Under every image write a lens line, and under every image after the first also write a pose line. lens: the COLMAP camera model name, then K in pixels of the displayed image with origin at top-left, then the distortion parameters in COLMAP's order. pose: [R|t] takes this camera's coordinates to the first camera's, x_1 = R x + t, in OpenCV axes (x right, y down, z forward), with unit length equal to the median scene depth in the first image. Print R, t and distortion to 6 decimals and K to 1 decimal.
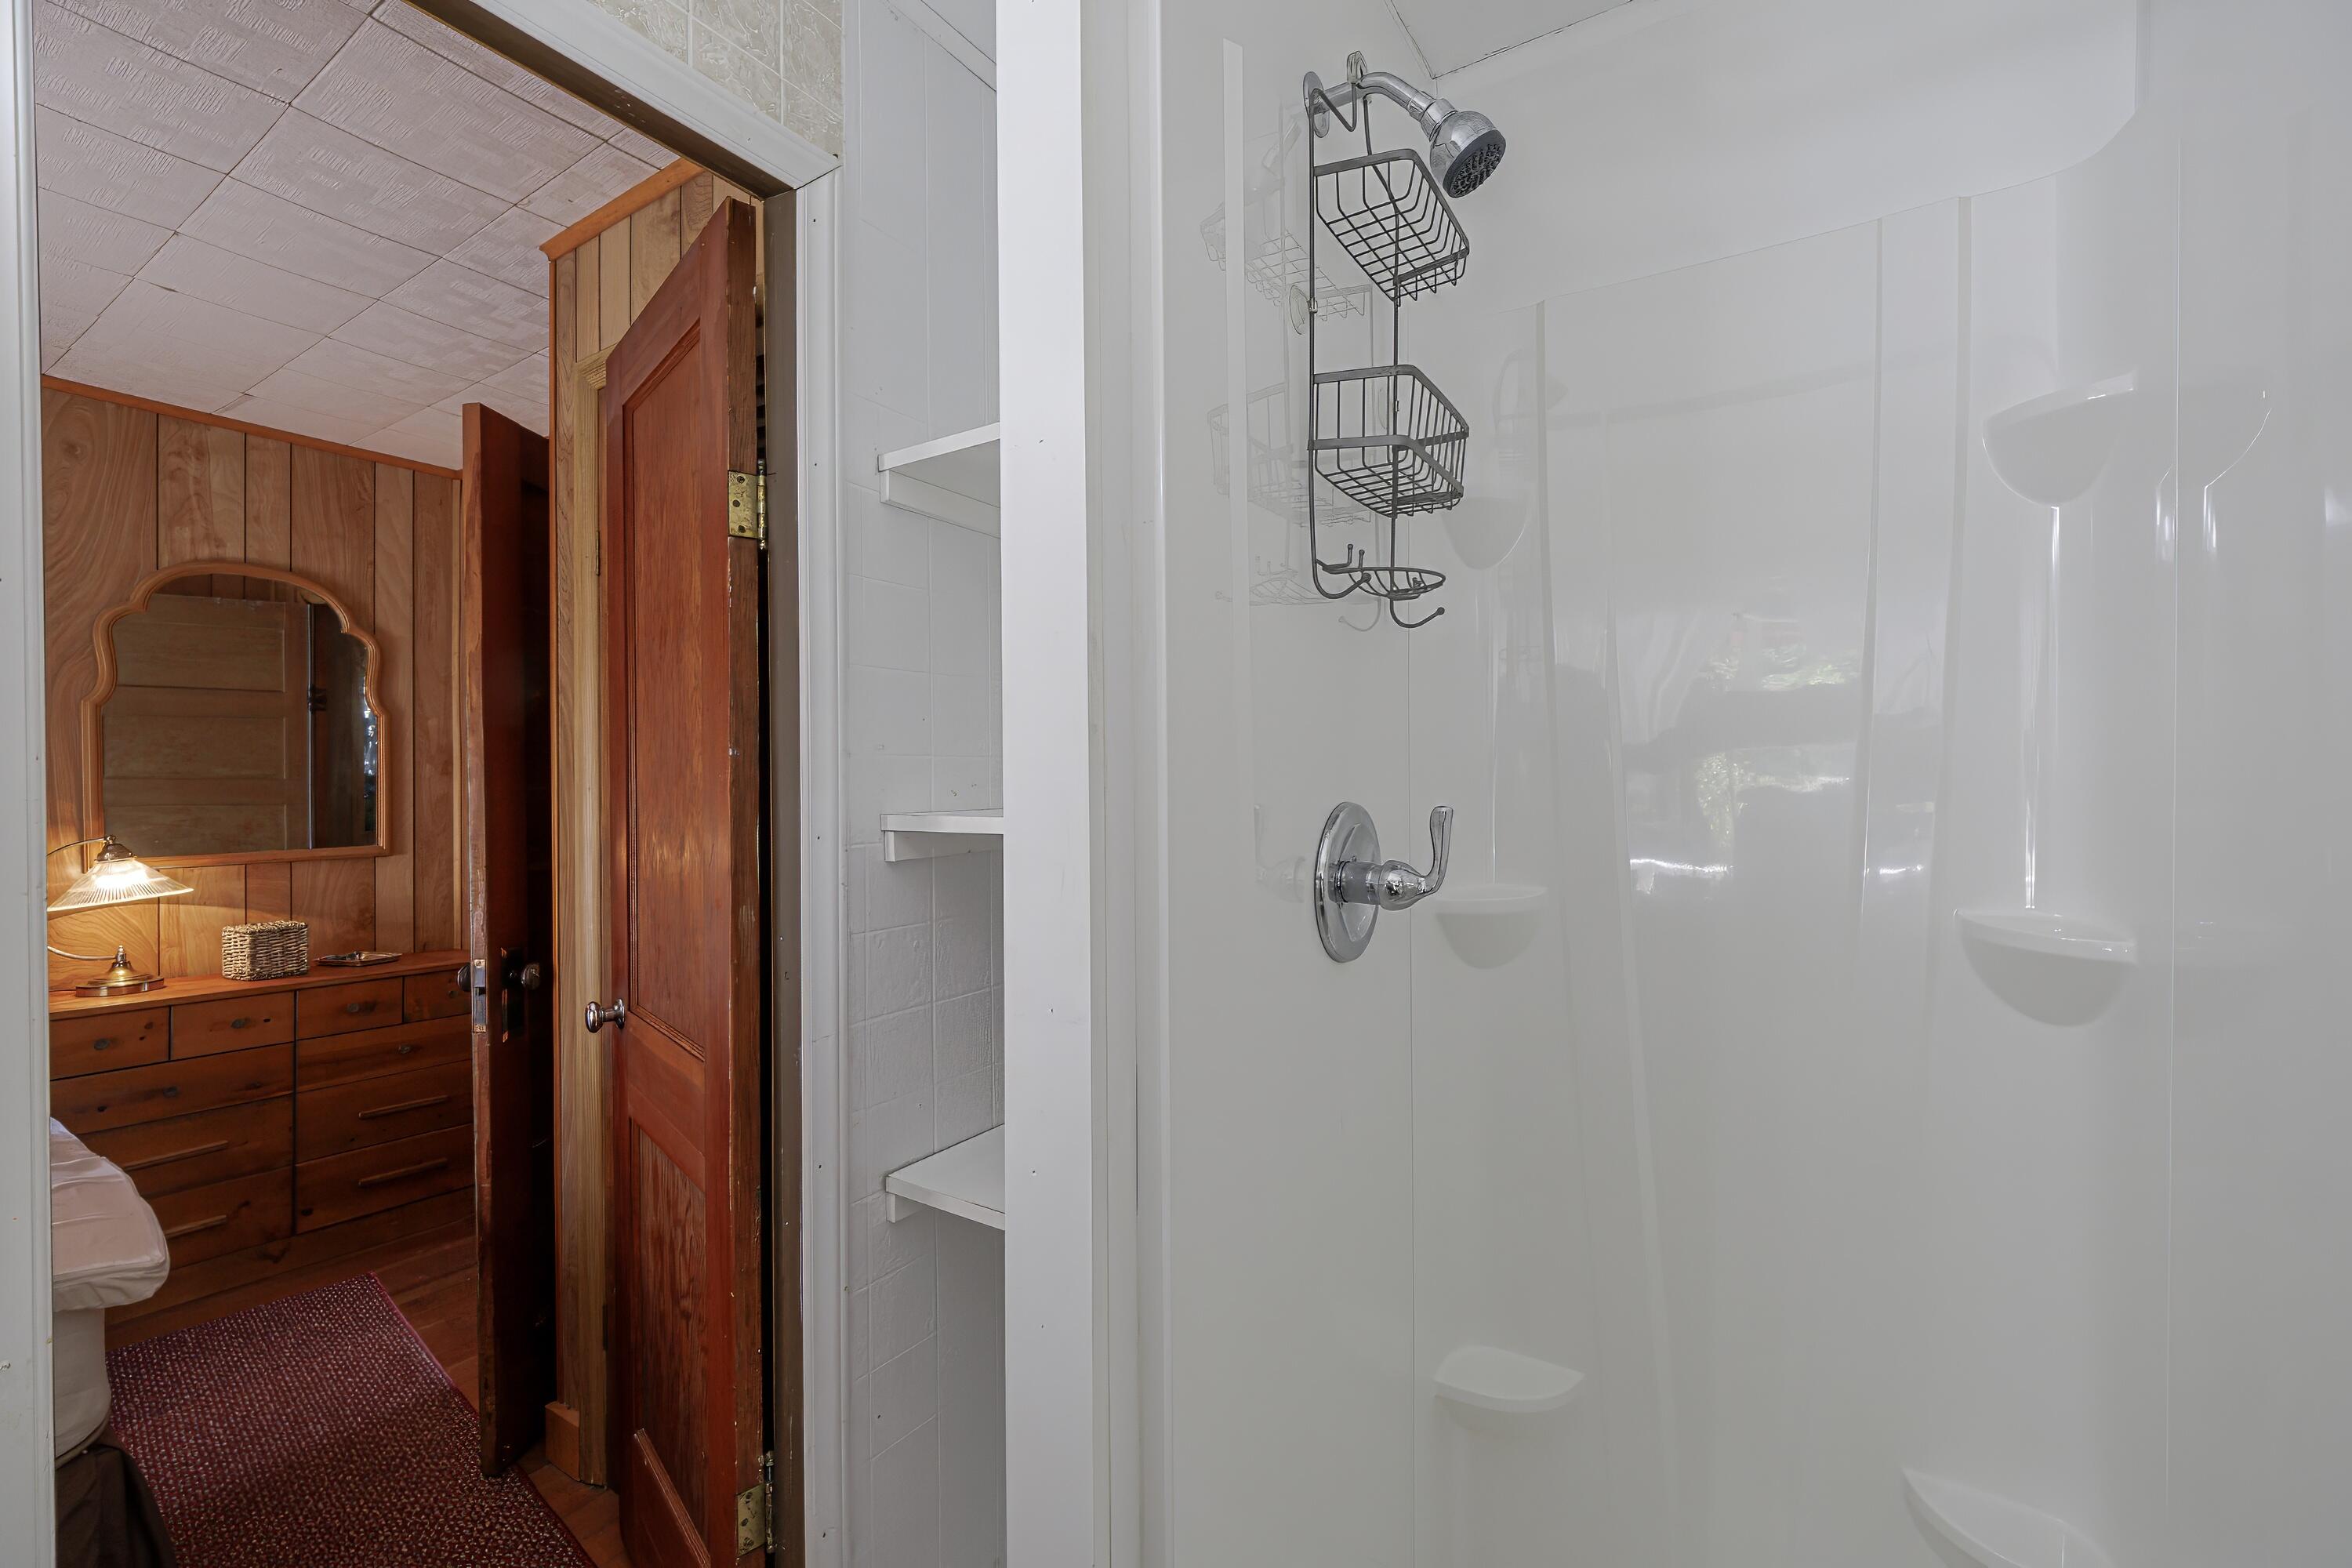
lens RADIAL K [[978.0, 0, 1178.3], [0, 978.0, 782.9], [0, 0, 1]] dist [-0.002332, 0.001128]
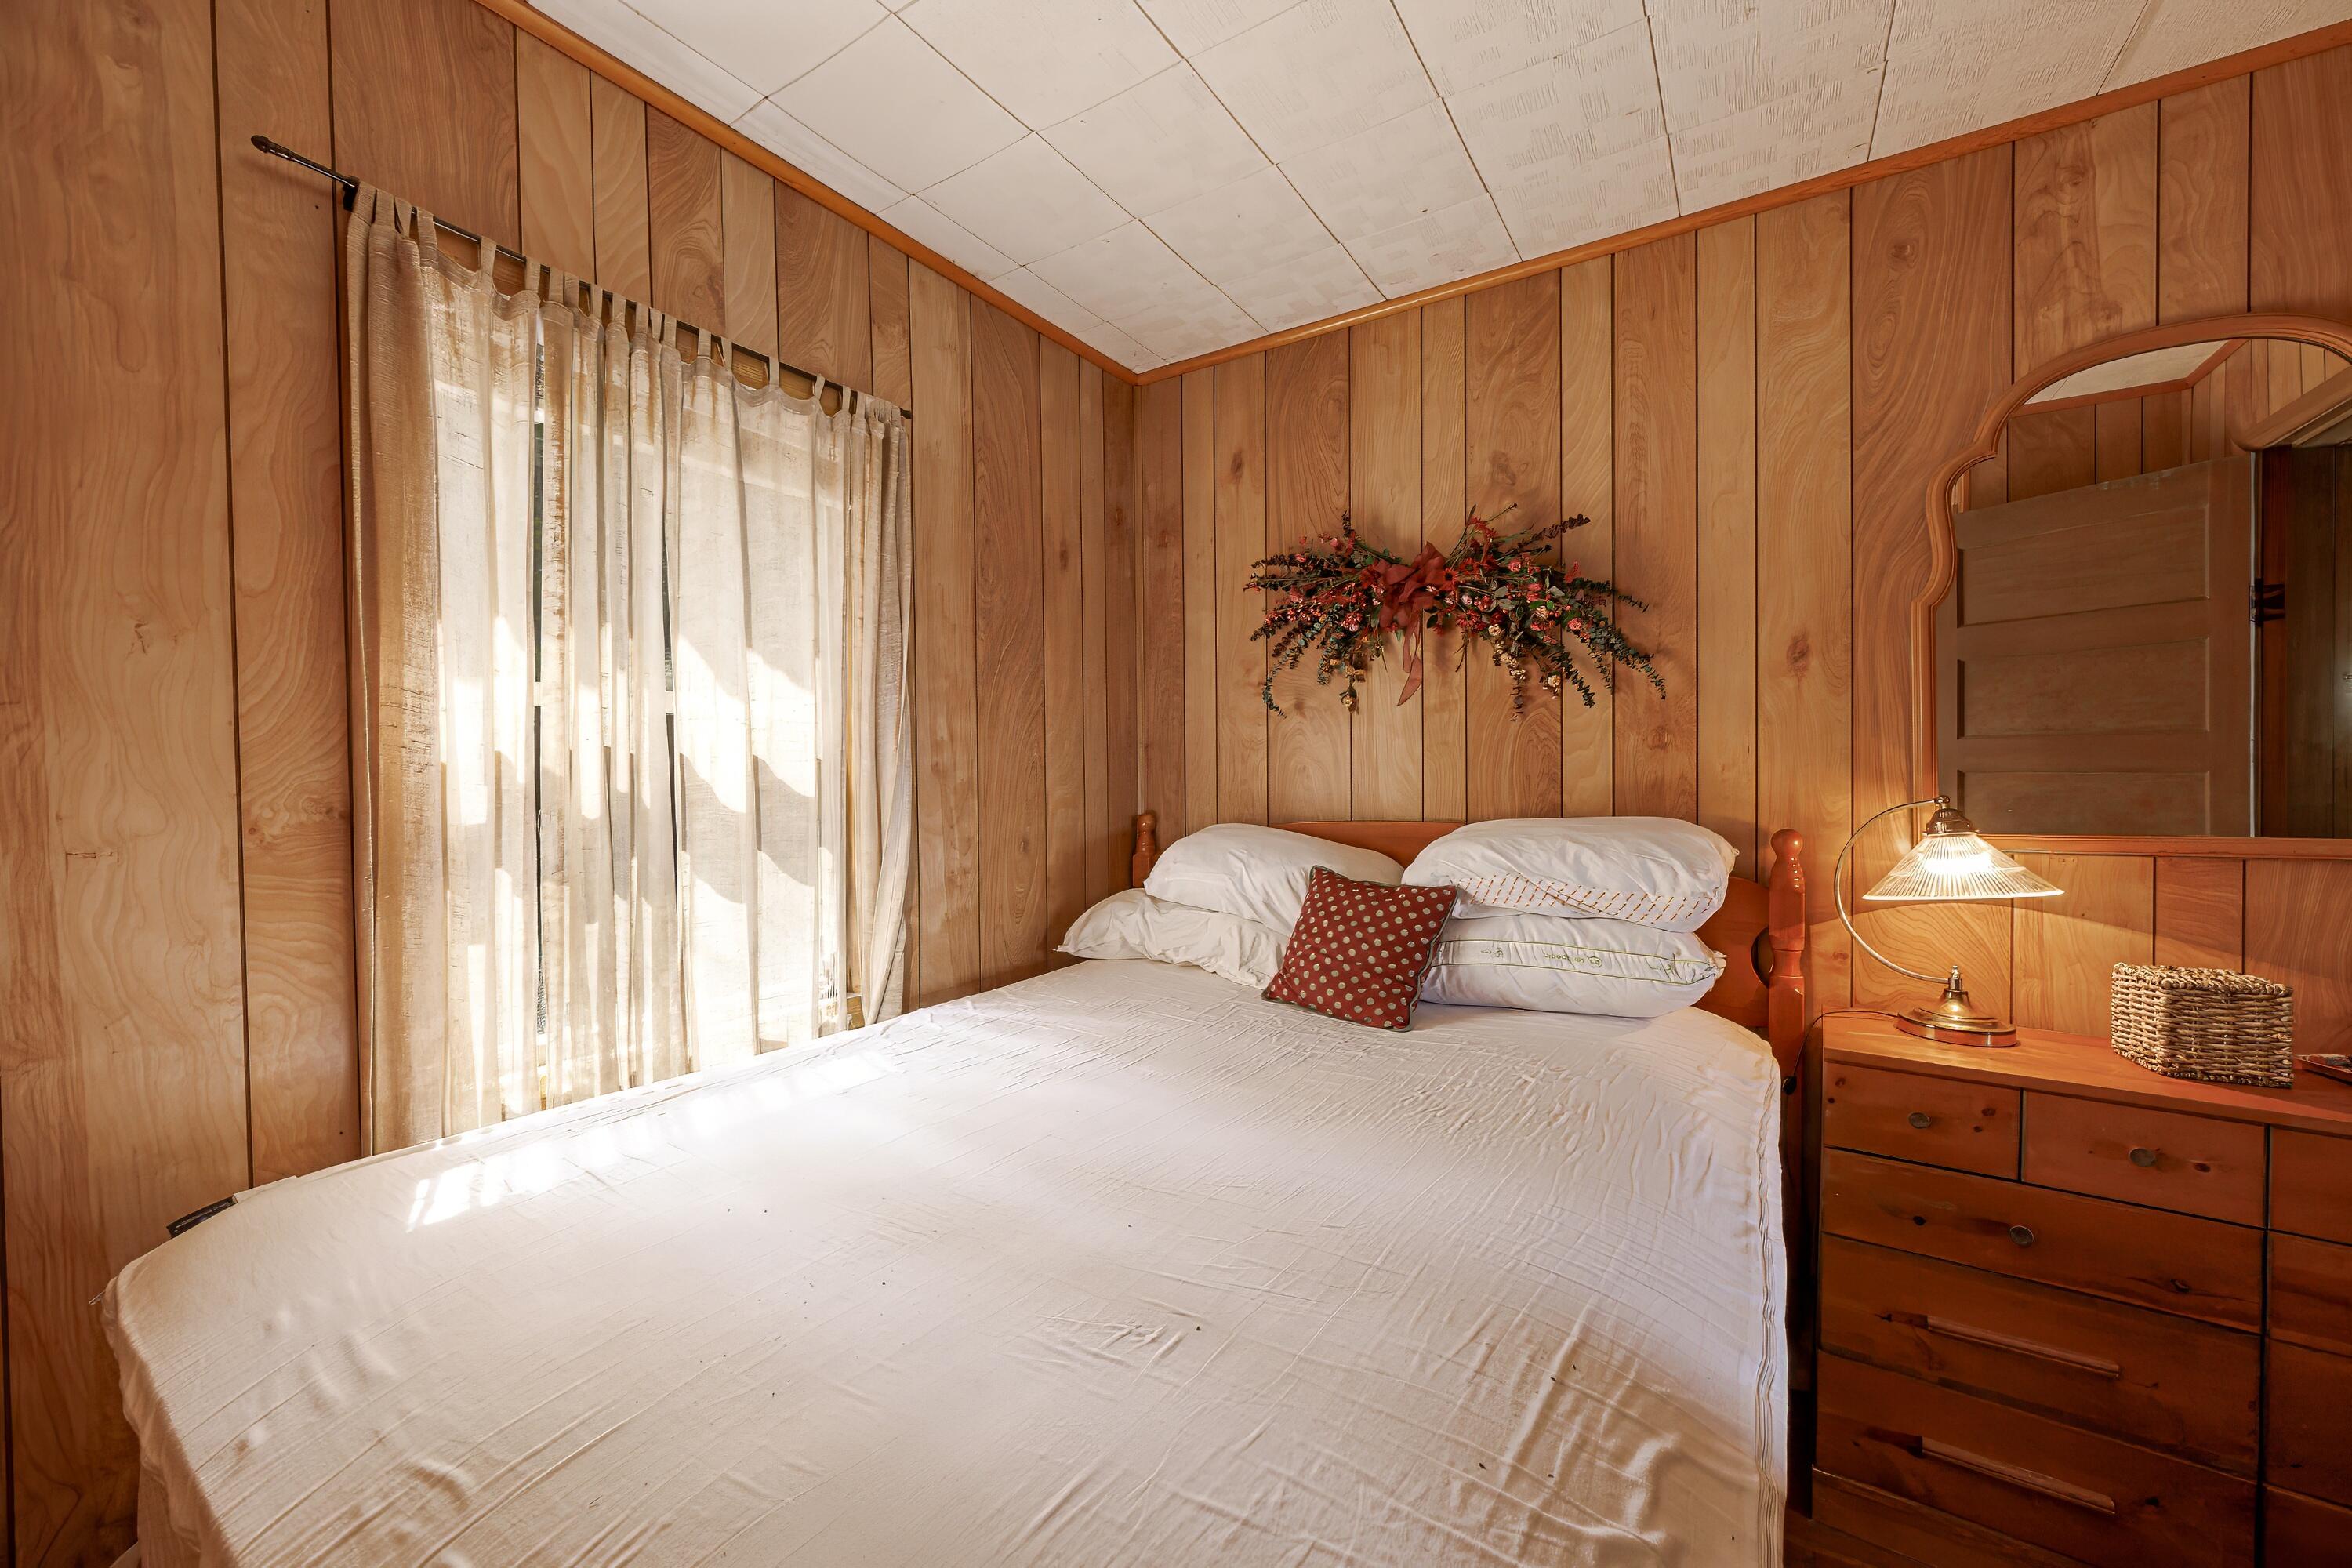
lens RADIAL K [[922.8, 0, 1164.7], [0, 922.8, 781.5], [0, 0, 1]] dist [-0.005907, 0.001314]
pose [[0.000287, 0.007584, -0.999971, -0.442674], [0.001400, 0.999970, 0.007584, 0.036173], [0.999999, -0.001402, 0.000277, 0.445155]]
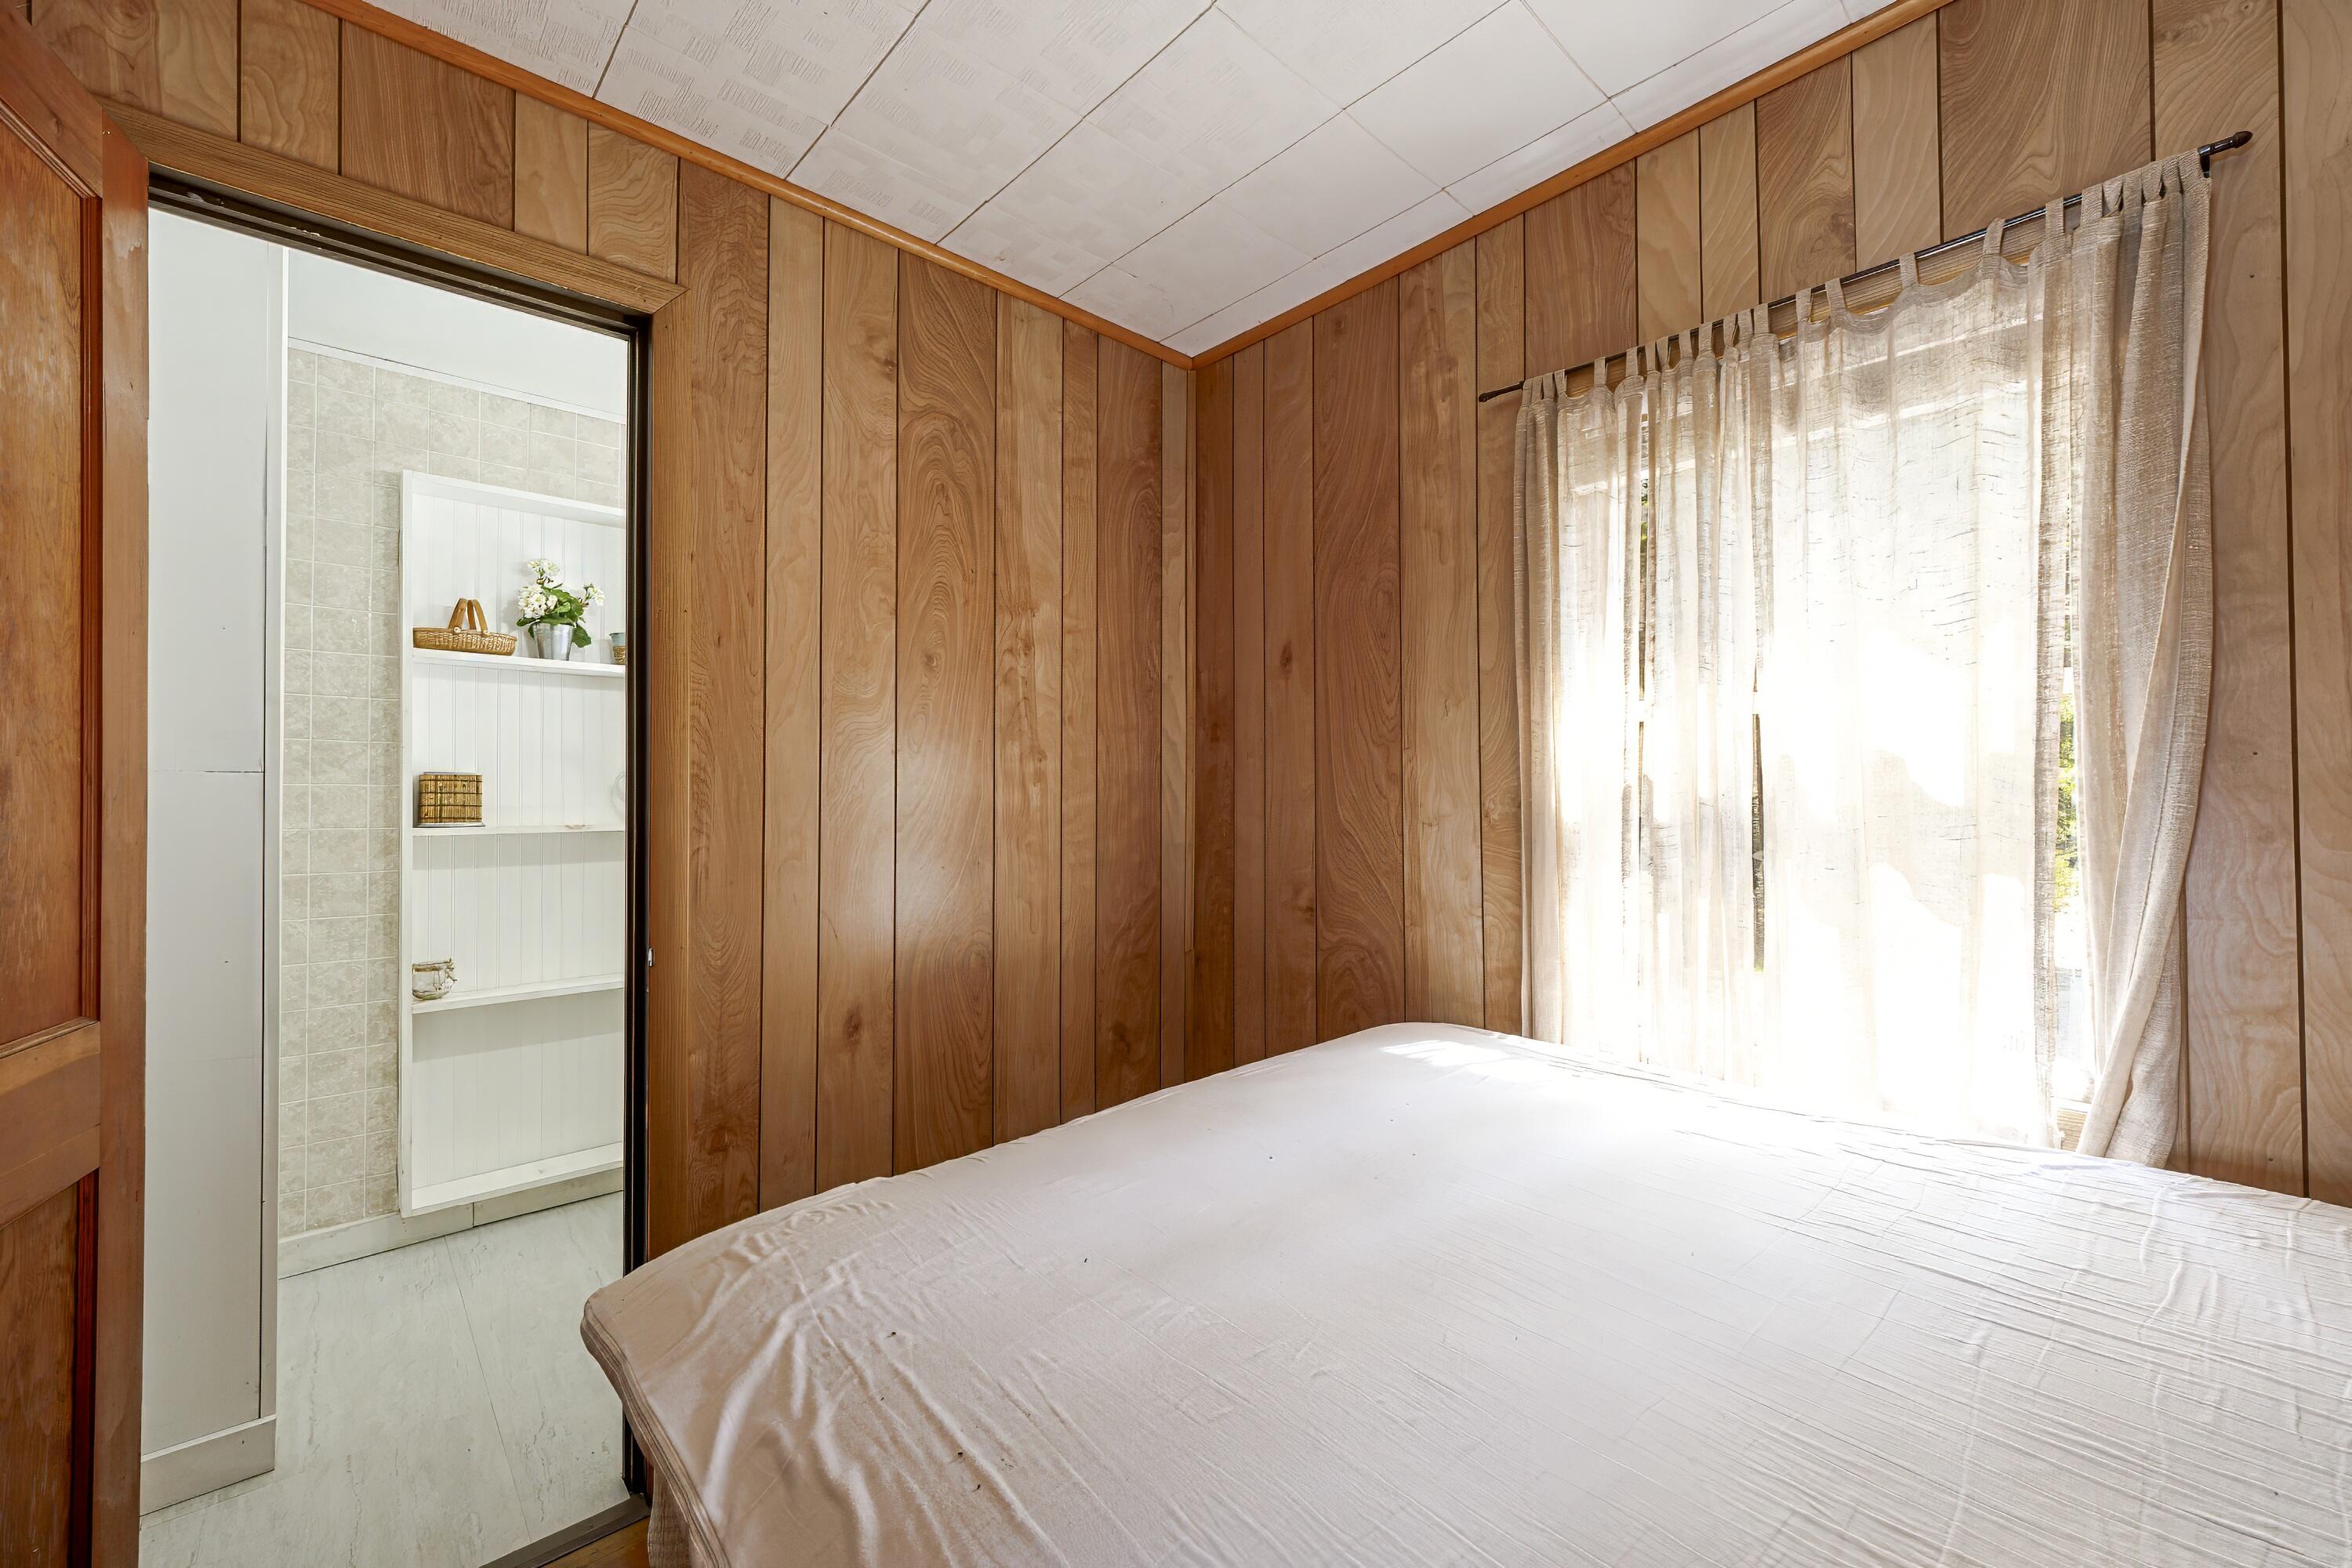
lens RADIAL K [[922.8, 0, 1163.5], [0, 922.8, 786.4], [0, 0, 1]] dist [-0.005907, 0.001314]
pose [[-0.968227, 0.012741, 0.249748, -1.119344], [0.012646, 0.999918, -0.001986, 0.038425], [-0.249752, 0.001235, -0.968309, 1.044231]]
